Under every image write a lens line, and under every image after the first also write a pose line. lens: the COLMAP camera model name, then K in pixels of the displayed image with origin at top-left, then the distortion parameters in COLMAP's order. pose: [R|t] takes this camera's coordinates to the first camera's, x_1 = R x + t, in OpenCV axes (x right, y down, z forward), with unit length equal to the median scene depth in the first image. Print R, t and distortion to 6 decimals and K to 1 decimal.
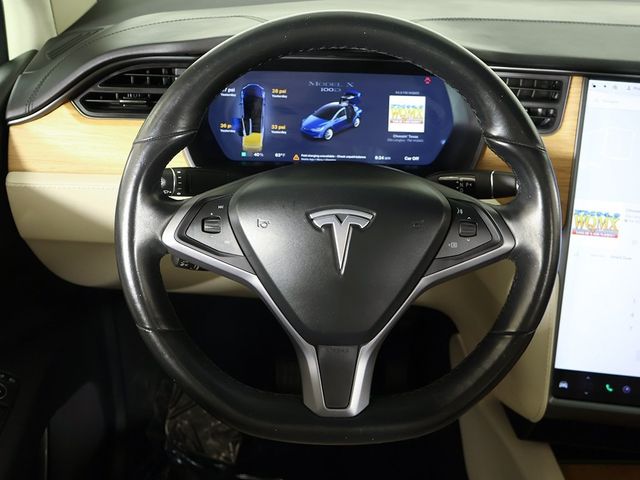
lens RADIAL K [[760.3, 0, 320.0], [0, 760.3, 240.0], [0, 0, 1]] dist [0.000618, -0.009394]
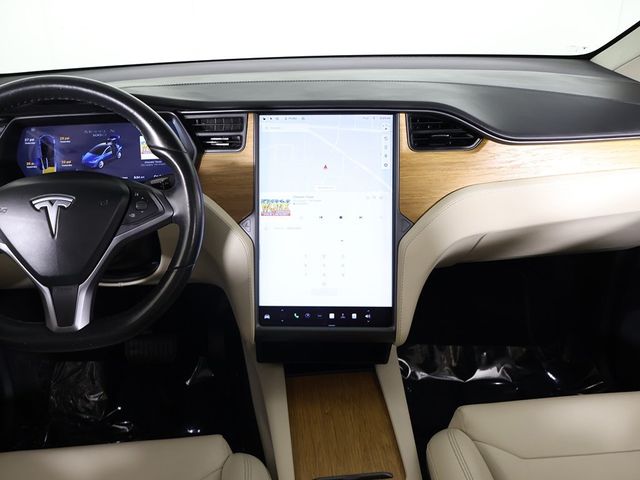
lens RADIAL K [[607.2, 0, 320.0], [0, 607.2, 240.0], [0, 0, 1]] dist [-0.020649, 0.013527]
pose [[0.994334, -0.081678, 0.068038, 0.352560], [0.086756, 0.993375, -0.075357, 0.138840], [-0.061433, 0.080833, 0.994833, -0.207203]]
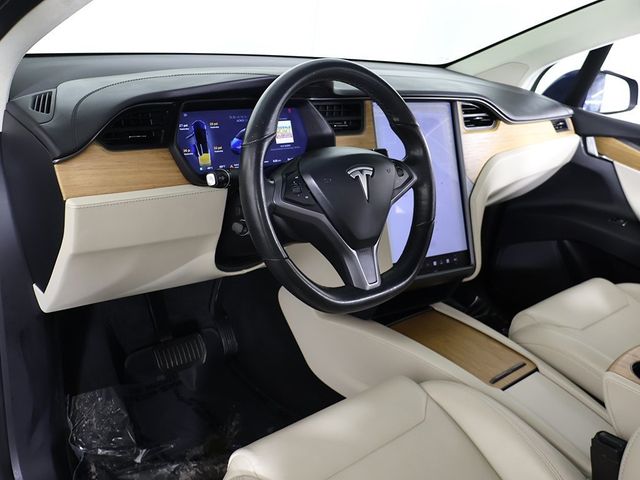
lens RADIAL K [[629.7, 0, 320.0], [0, 629.7, 240.0], [0, 0, 1]] dist [-0.004884, -0.004467]
pose [[0.747924, -0.194502, 0.634648, -0.720662], [0.247806, 0.968797, 0.004874, 0.067399], [-0.615793, 0.153625, 0.772786, -0.034145]]
